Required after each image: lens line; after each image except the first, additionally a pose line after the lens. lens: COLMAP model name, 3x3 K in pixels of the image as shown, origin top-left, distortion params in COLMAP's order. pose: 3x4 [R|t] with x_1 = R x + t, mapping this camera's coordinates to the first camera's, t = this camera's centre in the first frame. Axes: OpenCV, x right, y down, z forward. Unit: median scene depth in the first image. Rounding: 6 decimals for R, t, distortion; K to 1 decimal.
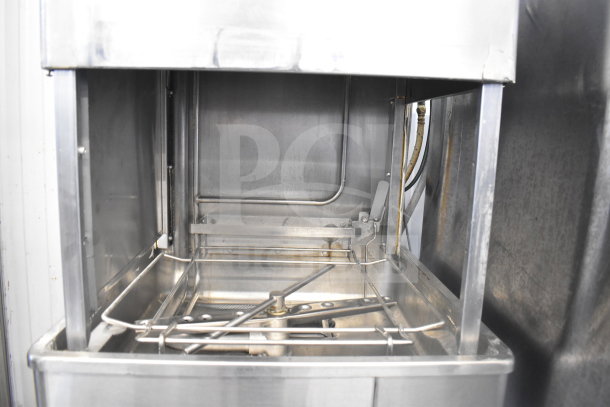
lens RADIAL K [[463.8, 0, 305.0], [0, 463.8, 203.5], [0, 0, 1]] dist [-0.096741, 0.009207]
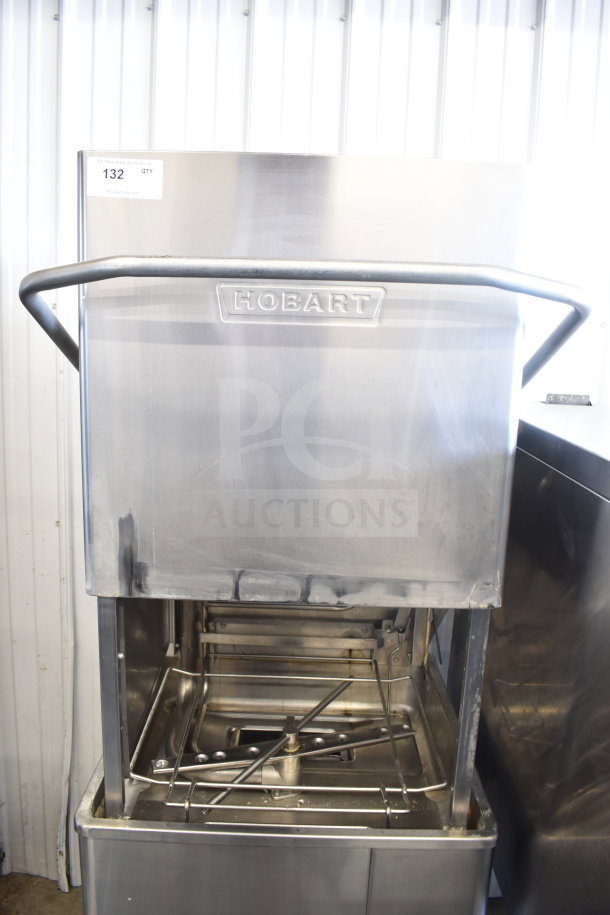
lens RADIAL K [[695.1, 0, 305.0], [0, 695.1, 457.5], [0, 0, 1]] dist [-0.141968, 0.098657]
pose [[0.998598, 0.012029, -0.051545, 0.051563], [-0.010737, 0.999623, 0.025284, -0.560940], [0.051830, -0.024696, 0.998351, -0.587123]]
